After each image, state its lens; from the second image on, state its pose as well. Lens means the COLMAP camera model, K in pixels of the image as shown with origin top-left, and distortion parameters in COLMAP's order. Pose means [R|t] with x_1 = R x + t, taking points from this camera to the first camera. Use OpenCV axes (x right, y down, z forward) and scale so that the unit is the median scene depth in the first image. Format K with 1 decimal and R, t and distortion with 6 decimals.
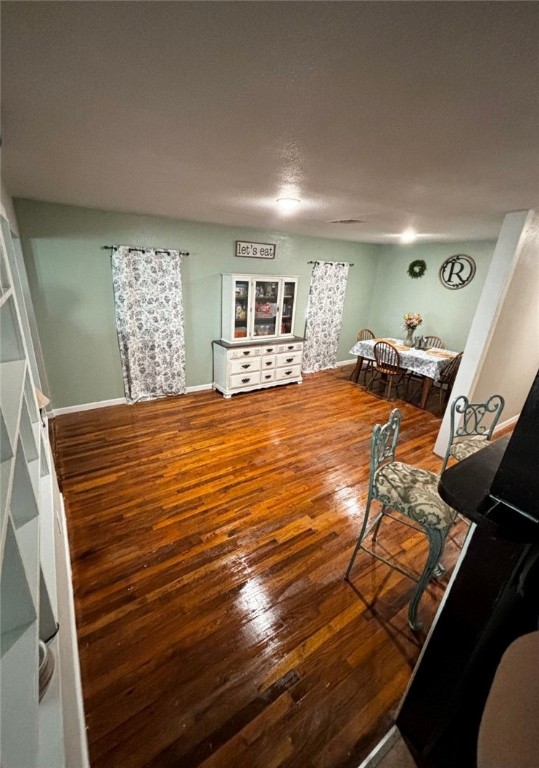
lens RADIAL K [[313.4, 0, 267.5], [0, 313.4, 387.2], [0, 0, 1]] dist [-0.004381, -0.000137]
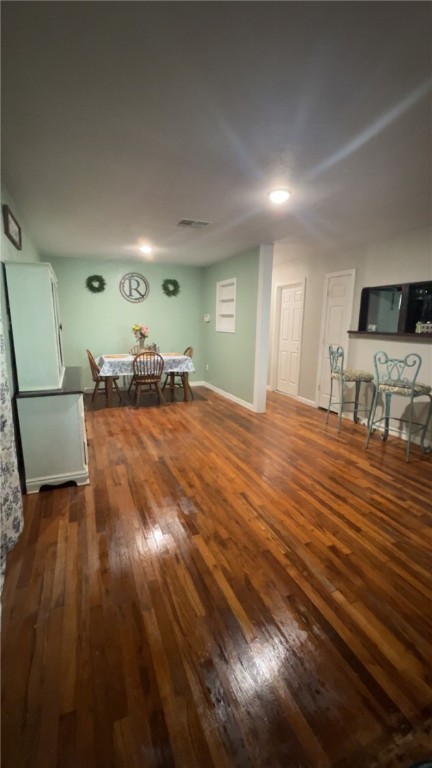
lens RADIAL K [[320.1, 0, 215.2], [0, 320.1, 383.4], [0, 0, 1]] dist [-0.000185, 0.000226]
pose [[0.196390, -0.236070, 0.951684, -0.542831], [0.343854, 0.925528, 0.158624, -0.132337], [-0.918257, 0.296088, 0.262938, 0.539991]]
